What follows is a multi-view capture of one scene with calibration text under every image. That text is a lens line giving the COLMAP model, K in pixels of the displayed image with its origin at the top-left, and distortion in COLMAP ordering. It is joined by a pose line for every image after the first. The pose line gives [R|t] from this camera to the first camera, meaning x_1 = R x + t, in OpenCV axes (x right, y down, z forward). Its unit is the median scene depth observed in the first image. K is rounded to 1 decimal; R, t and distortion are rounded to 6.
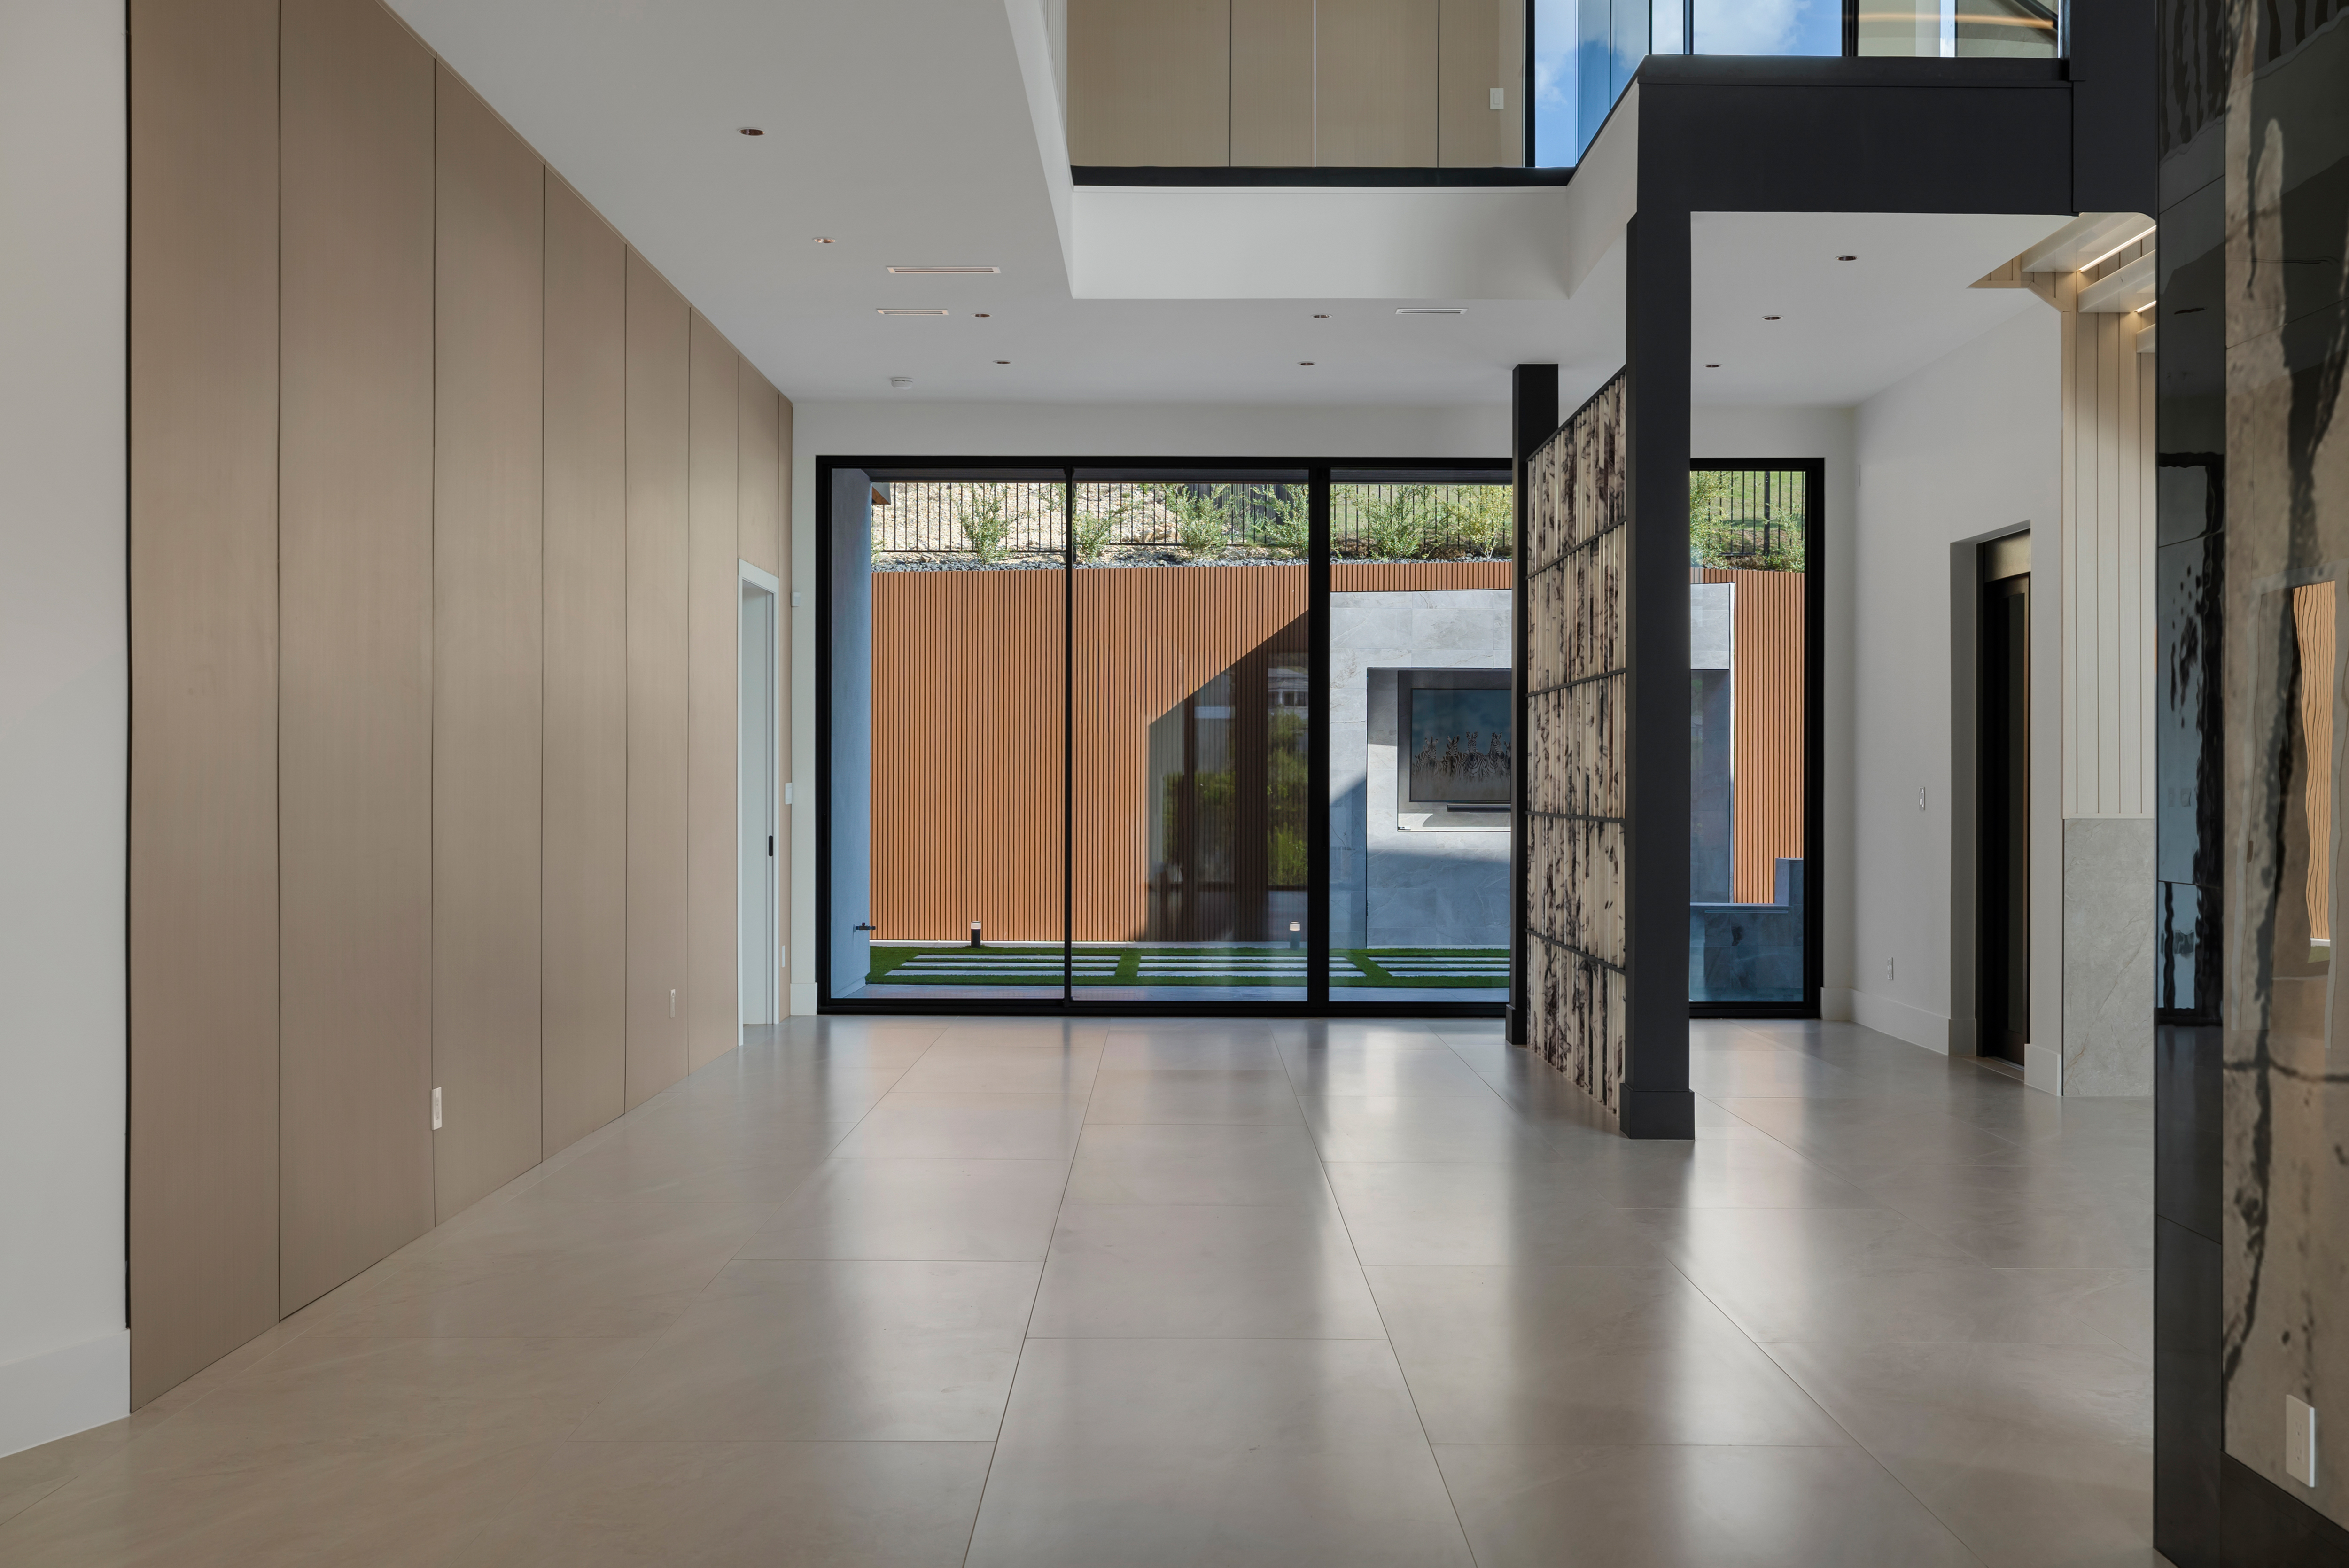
lens RADIAL K [[2337.8, 0, 1186.0], [0, 2337.8, 770.4], [0, 0, 1]] dist [0.000154, 0.000000]
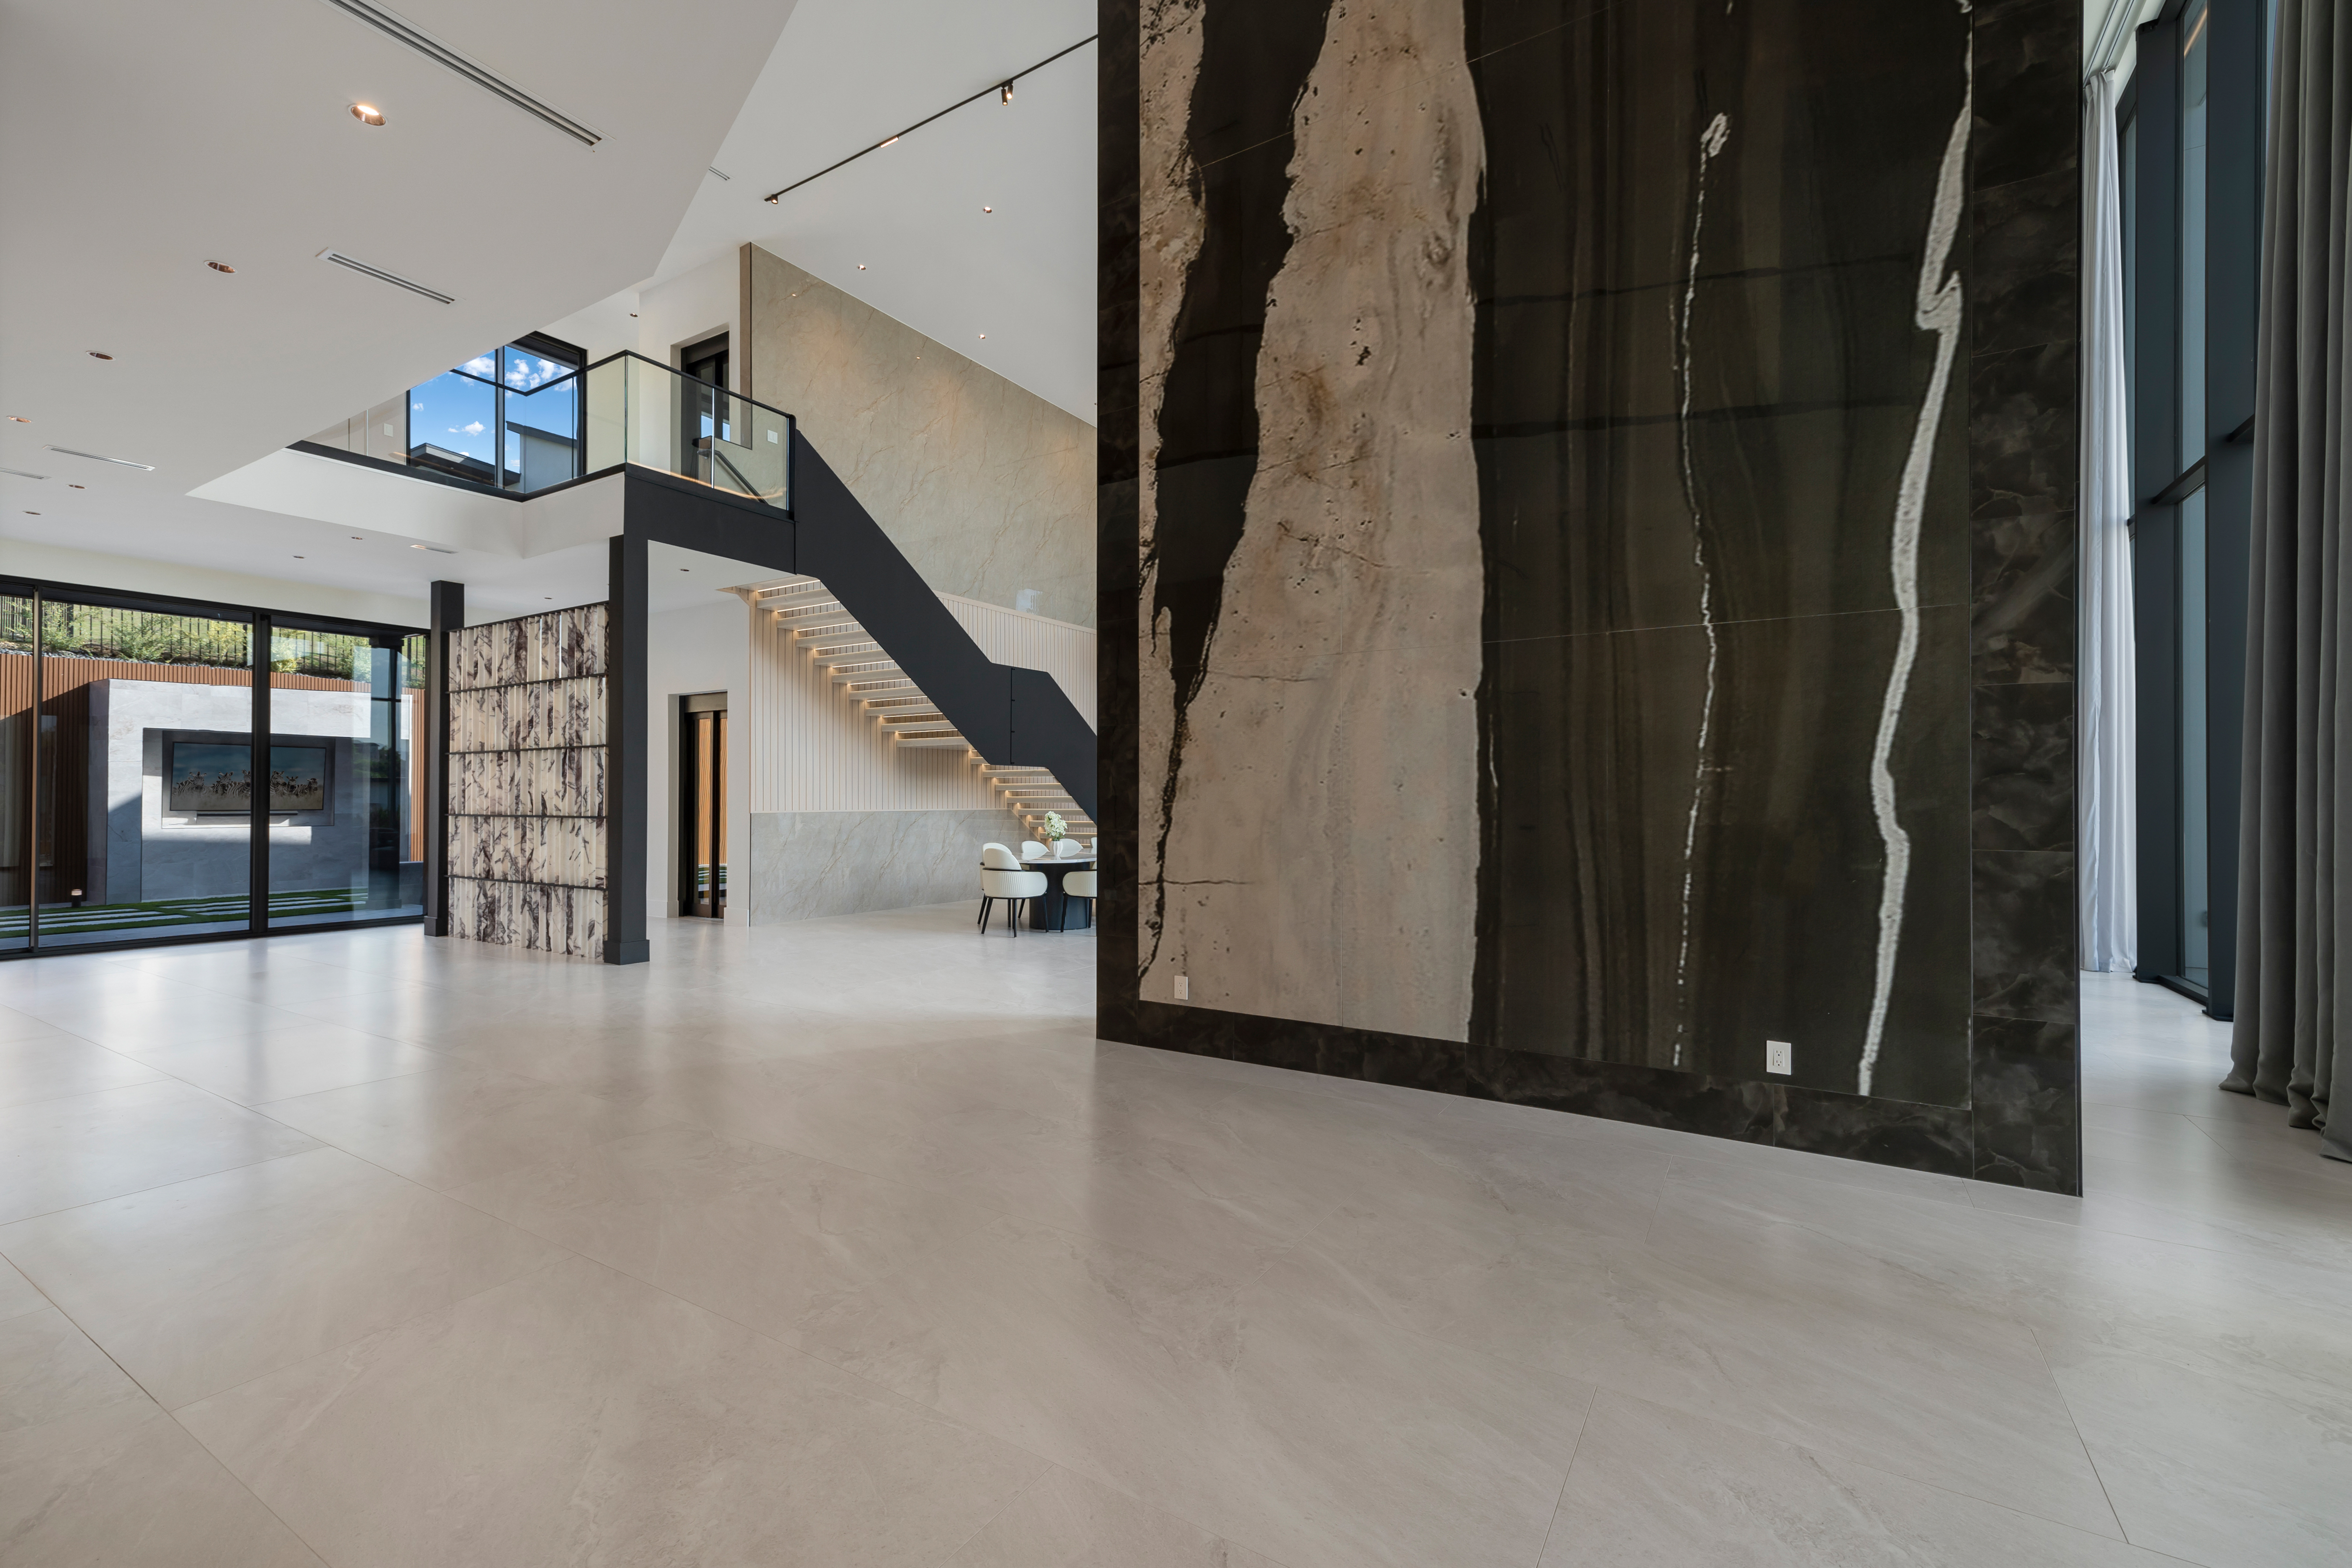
lens RADIAL K [[1003.1, 0, 1154.9], [0, 1003.1, 789.0], [0, 0, 1]] dist [0.001591, 0.000751]
pose [[0.530683, 0.006495, 0.847546, -0.260553], [-0.003783, 0.999979, -0.005295, -0.000591], [-0.847562, -0.000396, 0.530696, 0.074644]]
